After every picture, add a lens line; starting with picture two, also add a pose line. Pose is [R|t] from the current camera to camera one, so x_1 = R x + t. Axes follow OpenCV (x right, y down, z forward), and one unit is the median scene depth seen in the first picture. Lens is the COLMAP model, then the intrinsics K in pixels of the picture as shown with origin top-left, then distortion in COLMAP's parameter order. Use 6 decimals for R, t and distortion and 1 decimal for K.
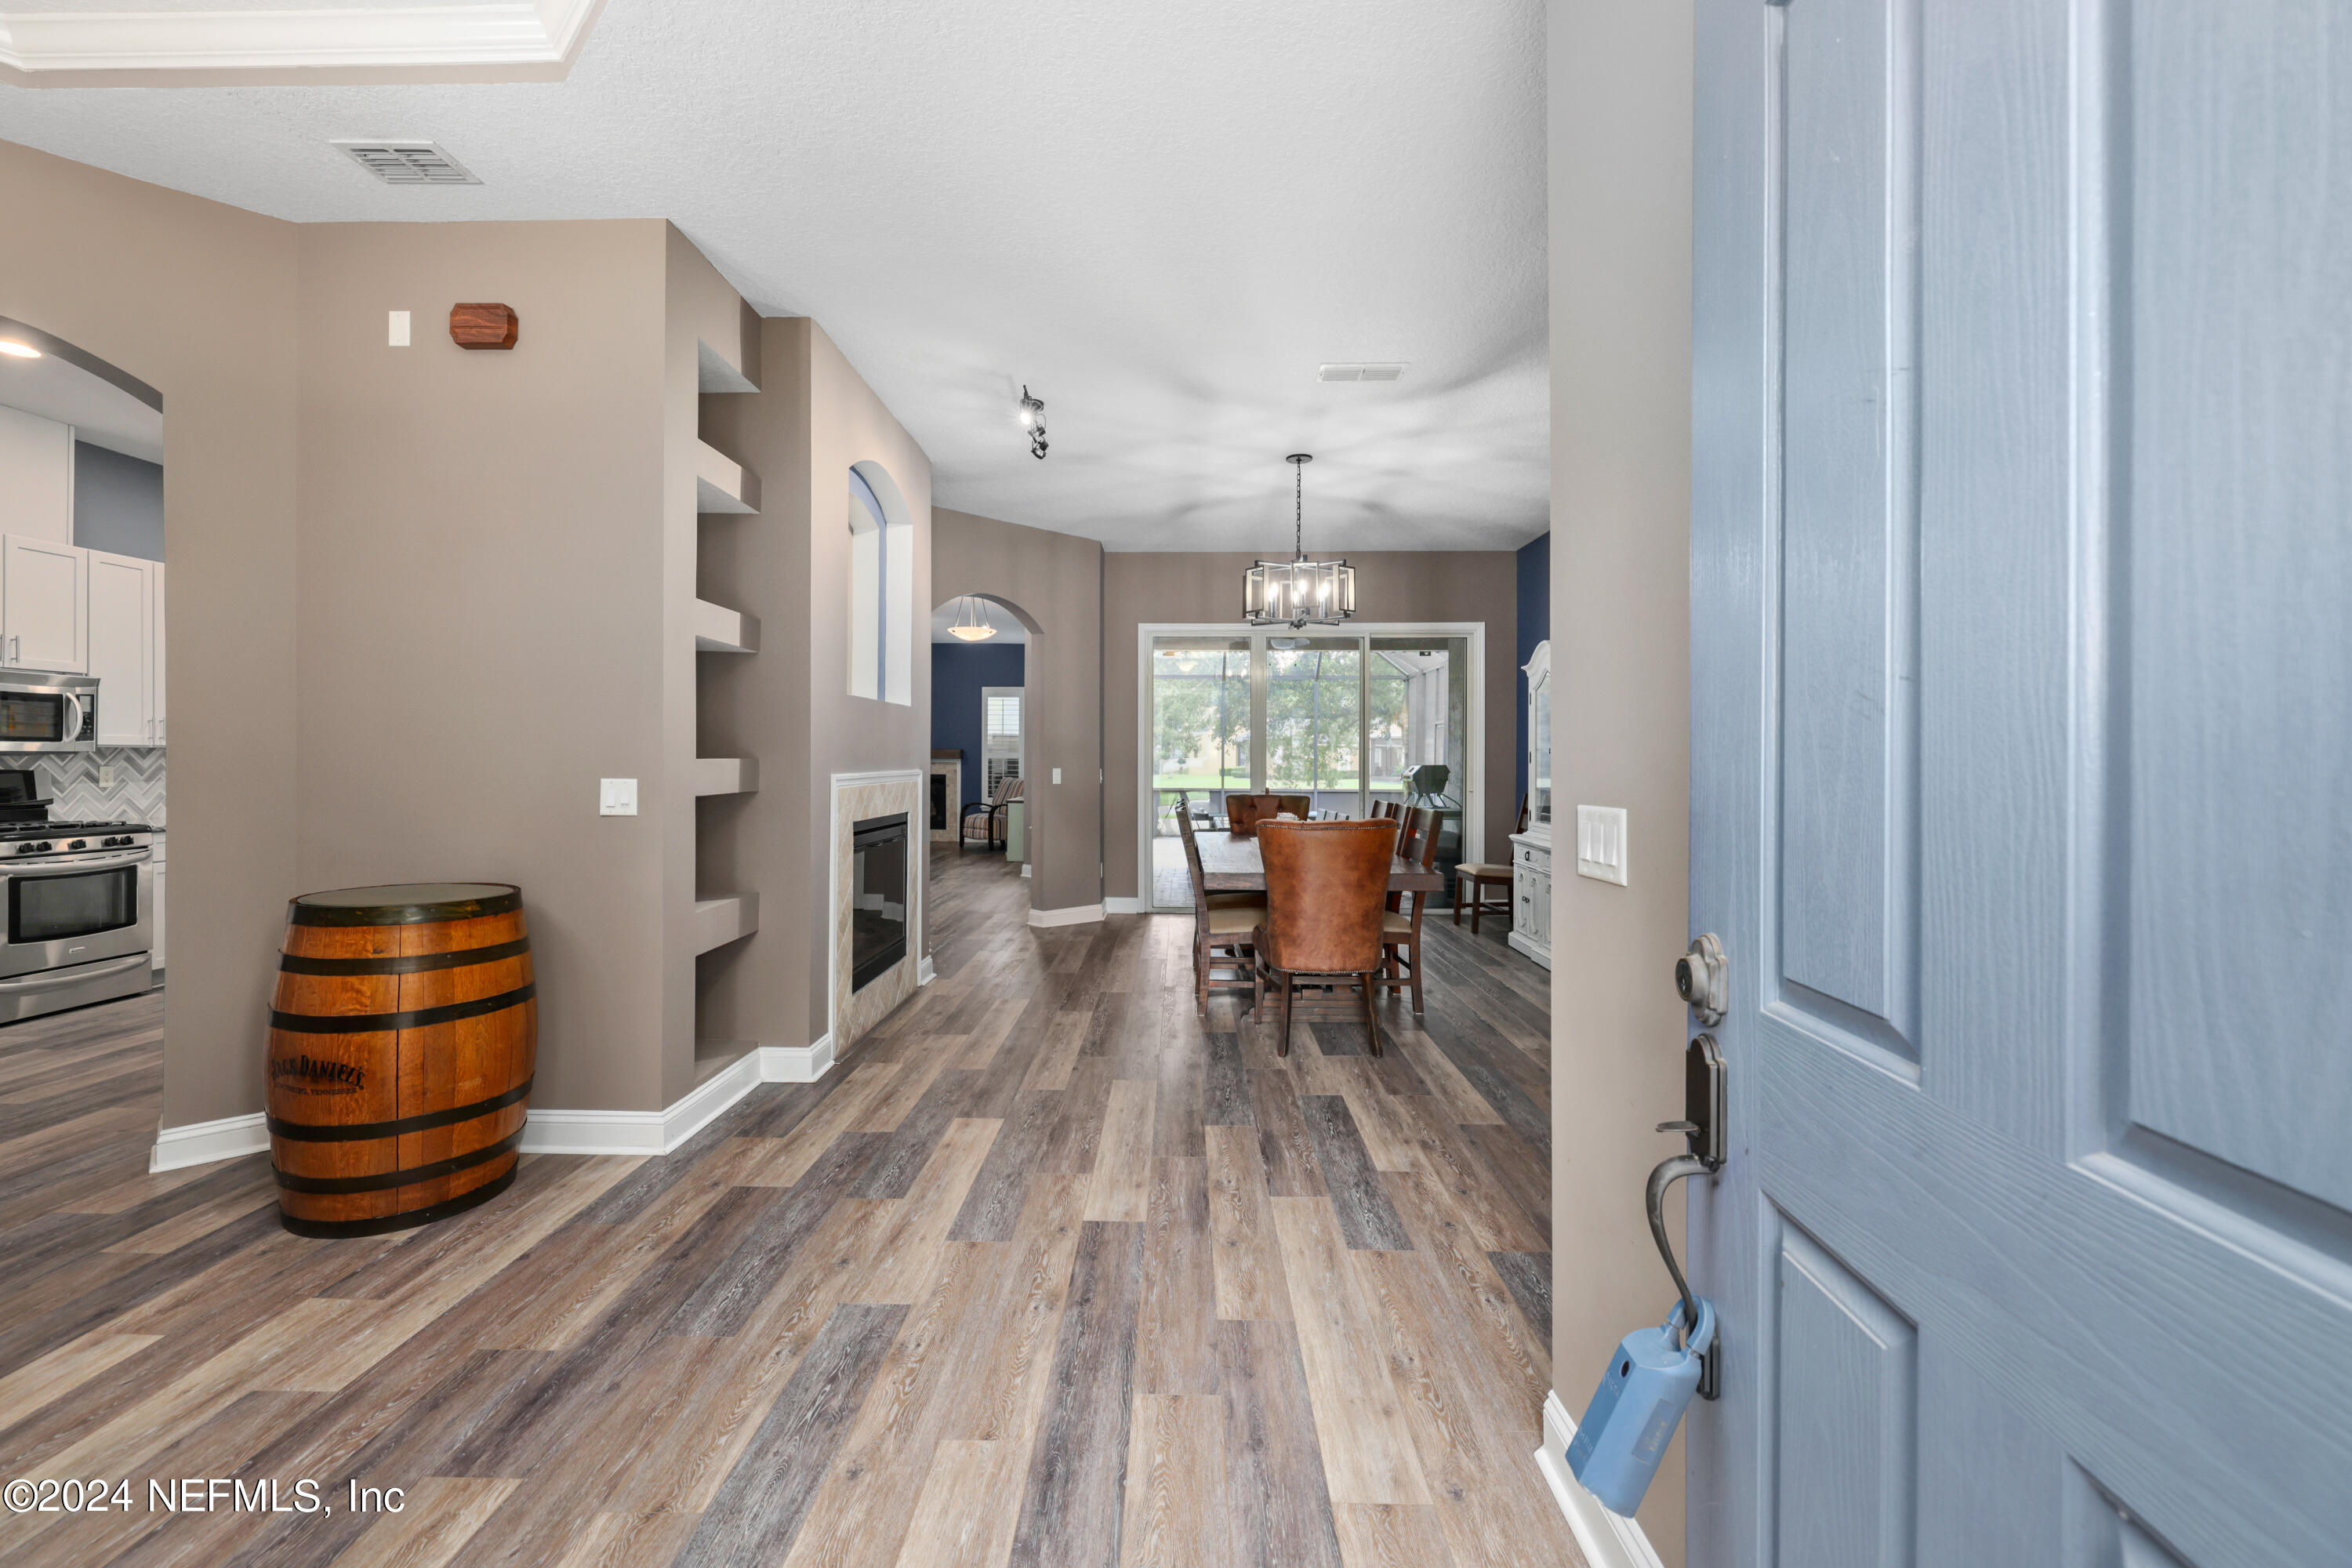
lens RADIAL K [[982.3, 0, 1174.4], [0, 982.3, 768.3], [0, 0, 1]] dist [0.001618, 0.000101]
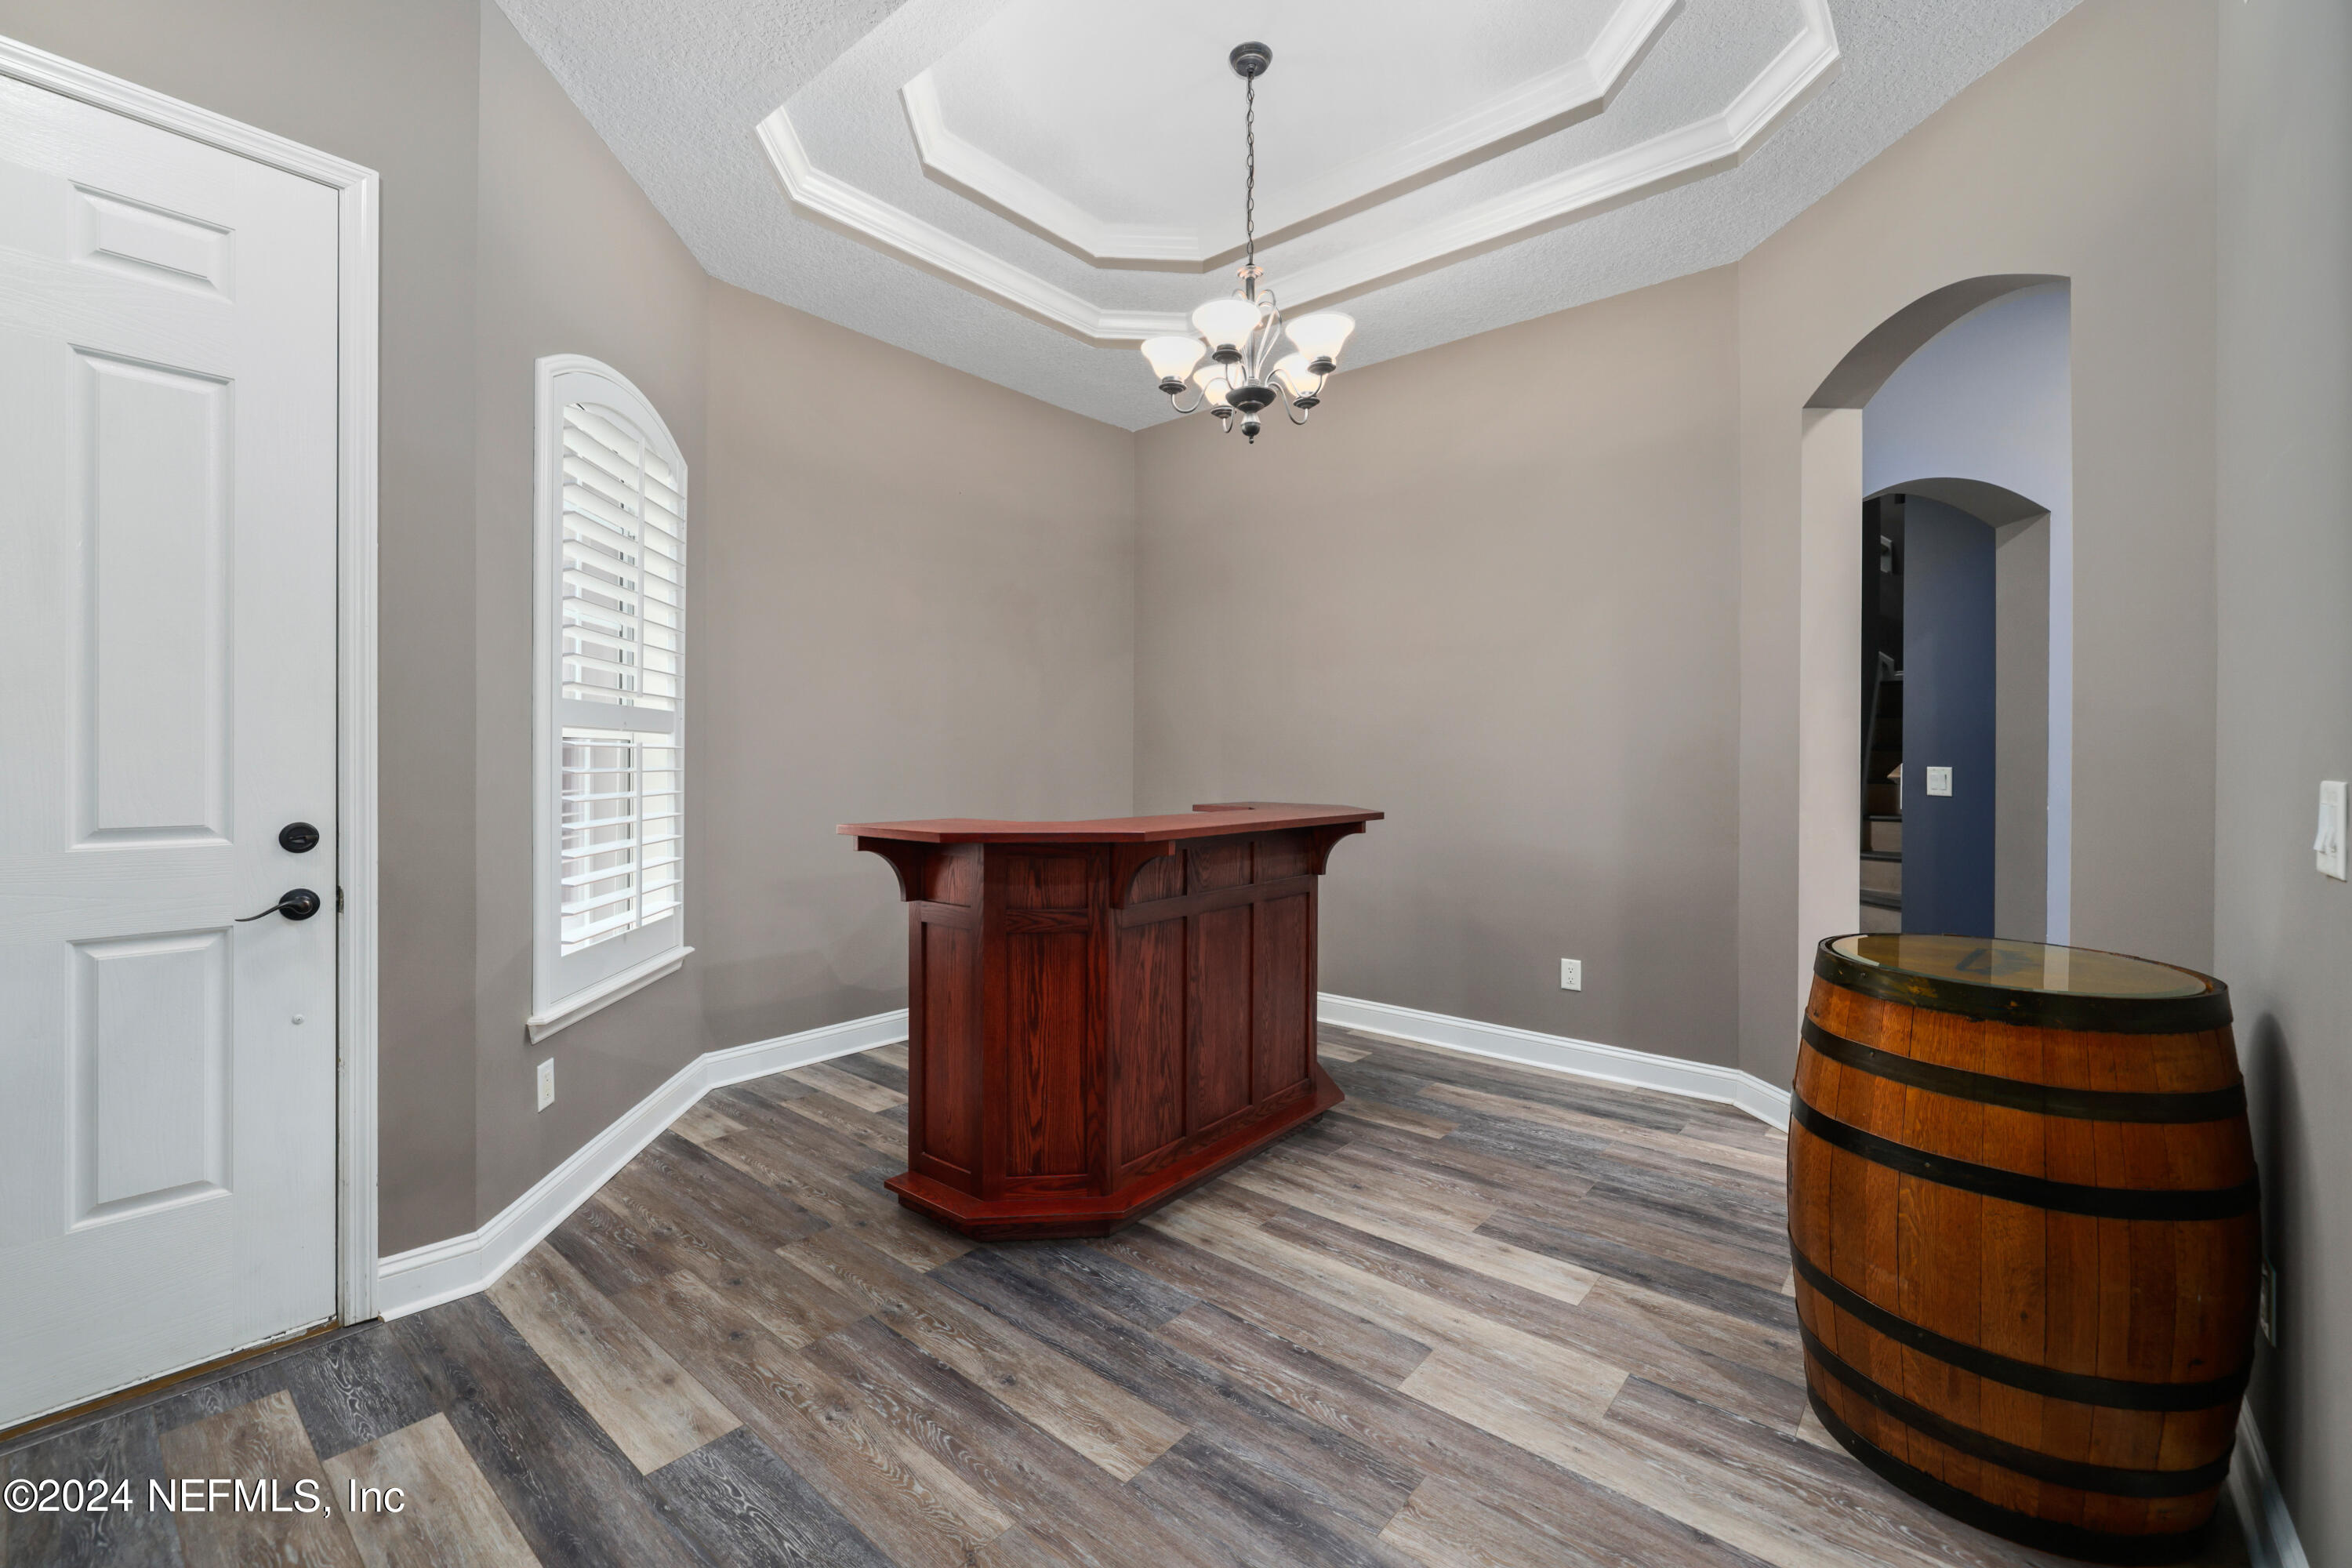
lens RADIAL K [[982.3, 0, 1175.8], [0, 982.3, 773.0], [0, 0, 1]] dist [0.001618, 0.000101]
pose [[-0.649038, -0.003081, -0.760750, 0.031720], [-0.012450, 0.999901, 0.006571, 0.015246], [0.760654, 0.013736, -0.649012, 1.258379]]
